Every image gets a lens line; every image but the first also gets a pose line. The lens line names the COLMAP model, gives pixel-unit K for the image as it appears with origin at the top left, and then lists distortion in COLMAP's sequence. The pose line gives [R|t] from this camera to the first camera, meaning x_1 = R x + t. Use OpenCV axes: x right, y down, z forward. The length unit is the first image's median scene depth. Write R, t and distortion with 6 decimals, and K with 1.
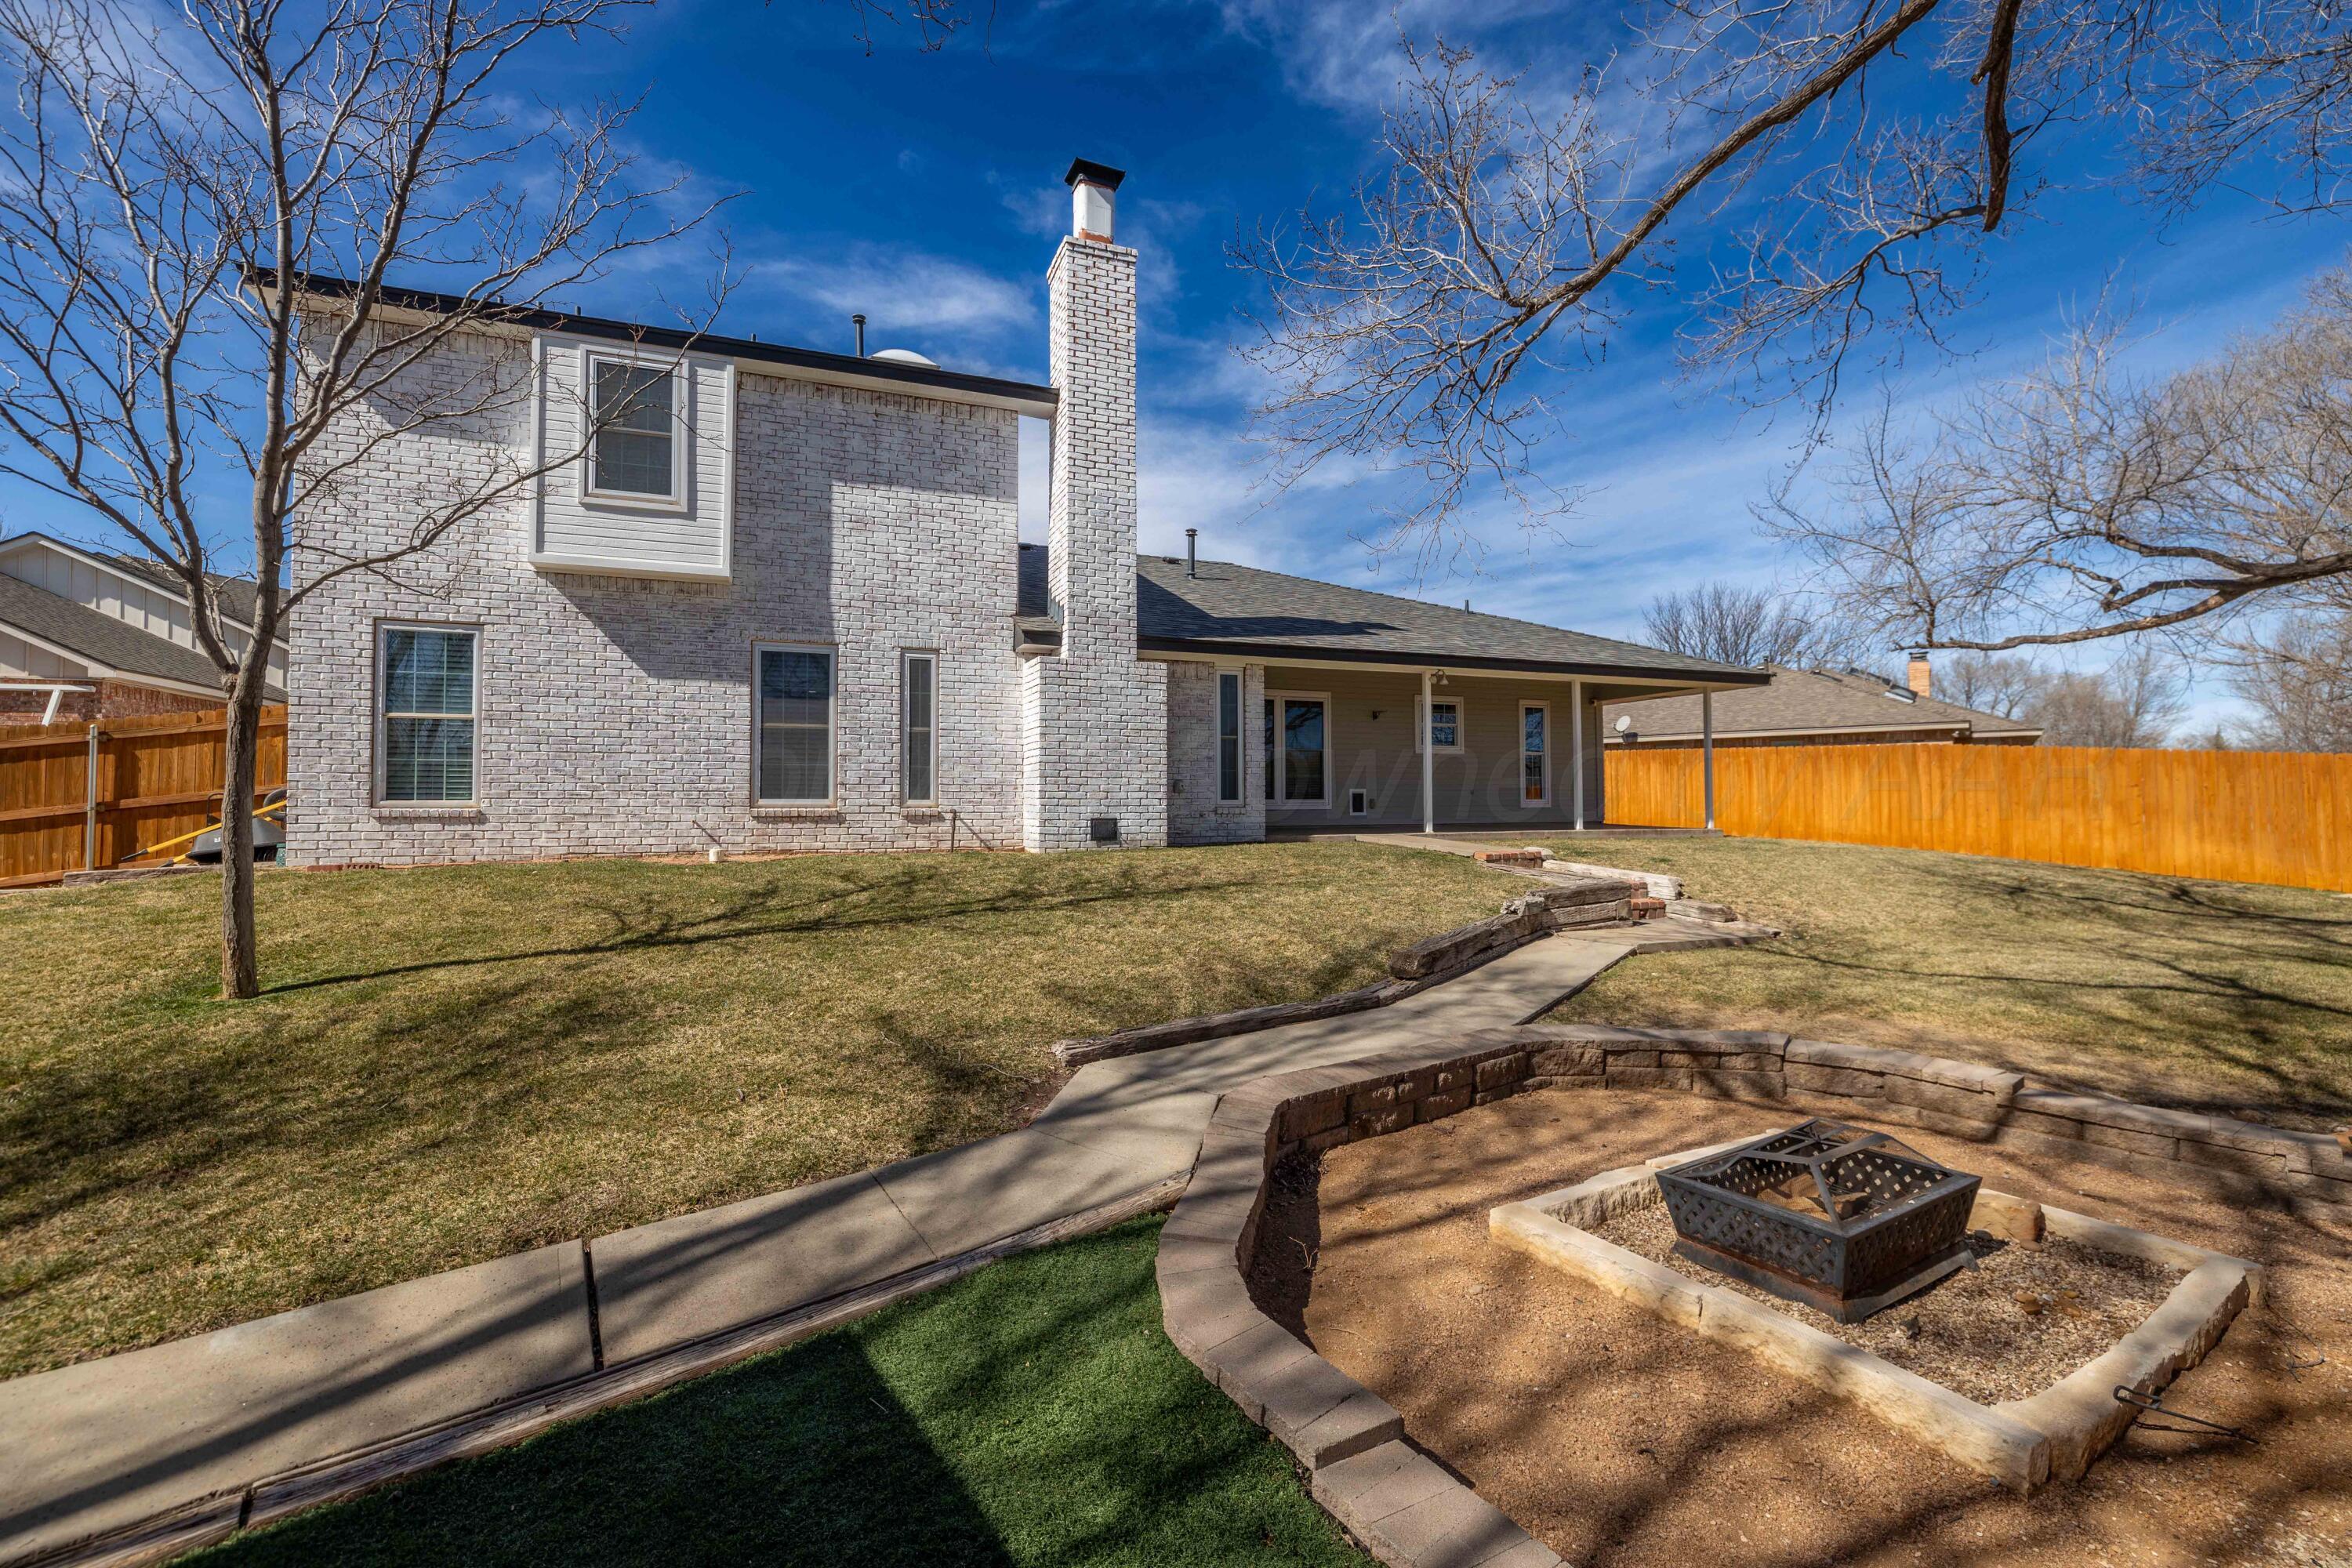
lens RADIAL K [[995.4, 0, 1176.0], [0, 995.4, 784.0], [0, 0, 1]] dist [0.012640, -0.000089]
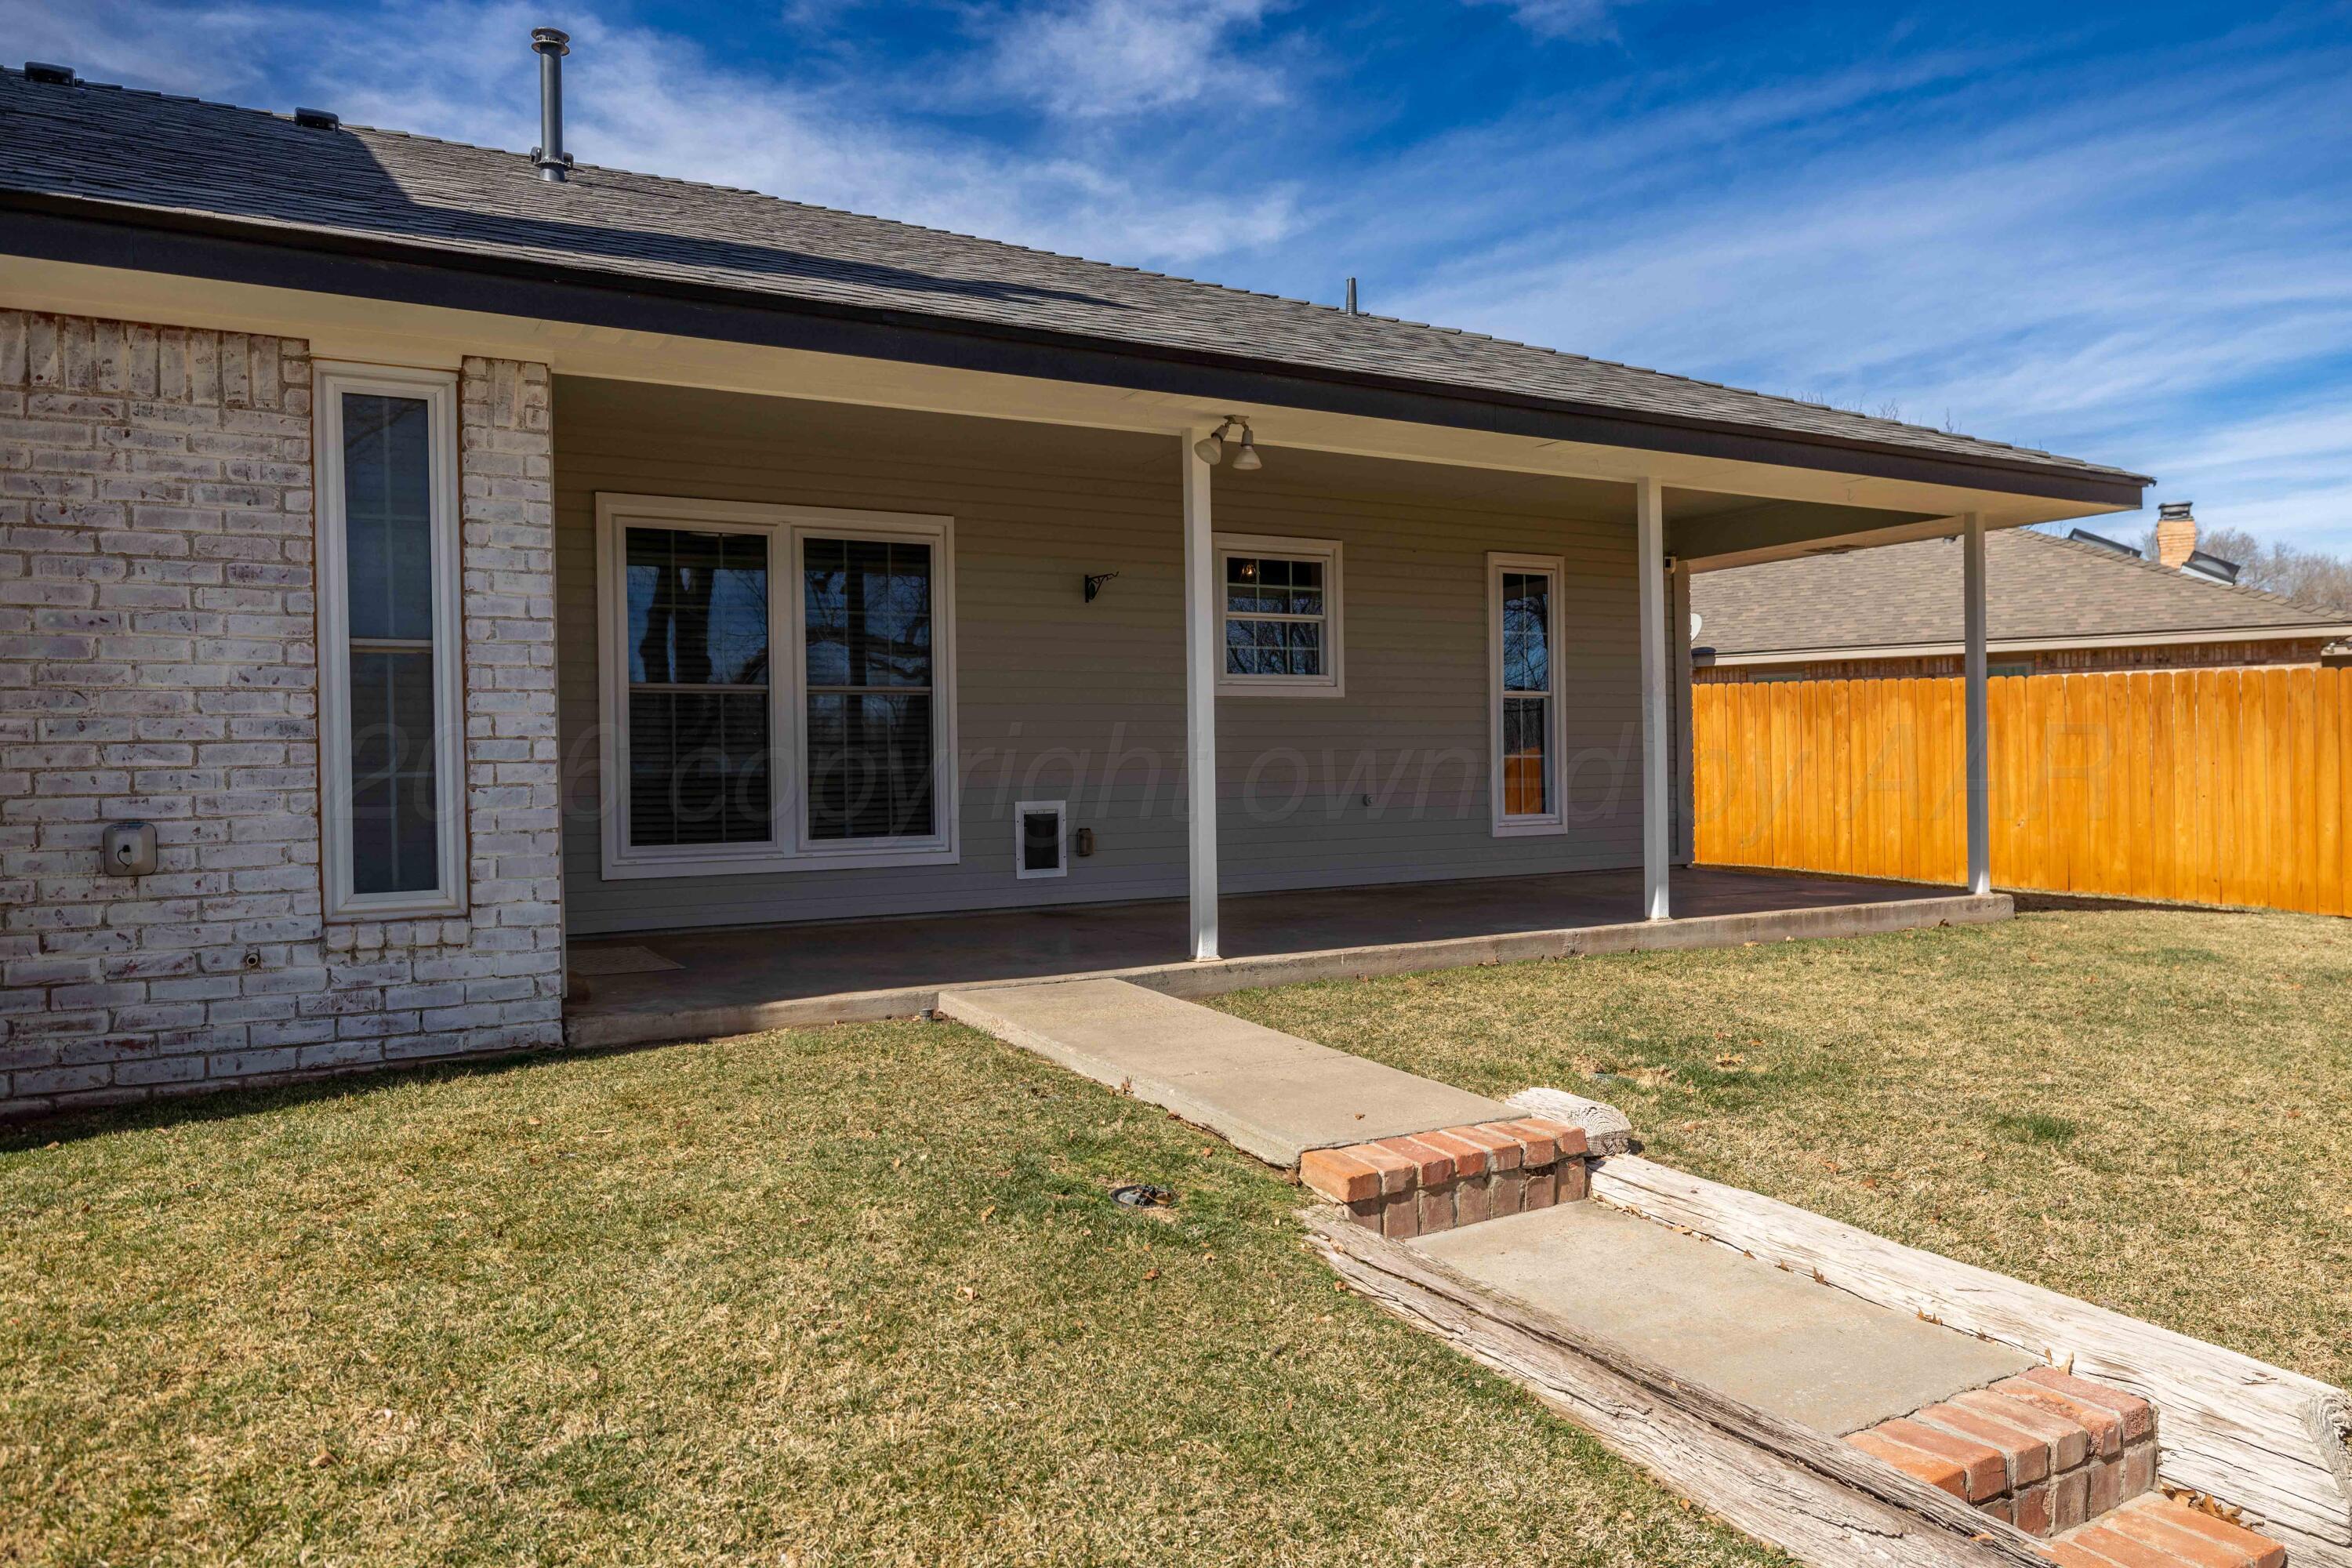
lens RADIAL K [[1628.3, 0, 1176.0], [0, 1628.3, 784.0], [0, 0, 1]] dist [0.000157, -0.000102]
pose [[0.989535, -0.015218, 0.143488, 0.163455], [0.011502, 0.999578, 0.026688, -0.017193], [-0.143834, -0.024758, 0.989292, 0.478224]]
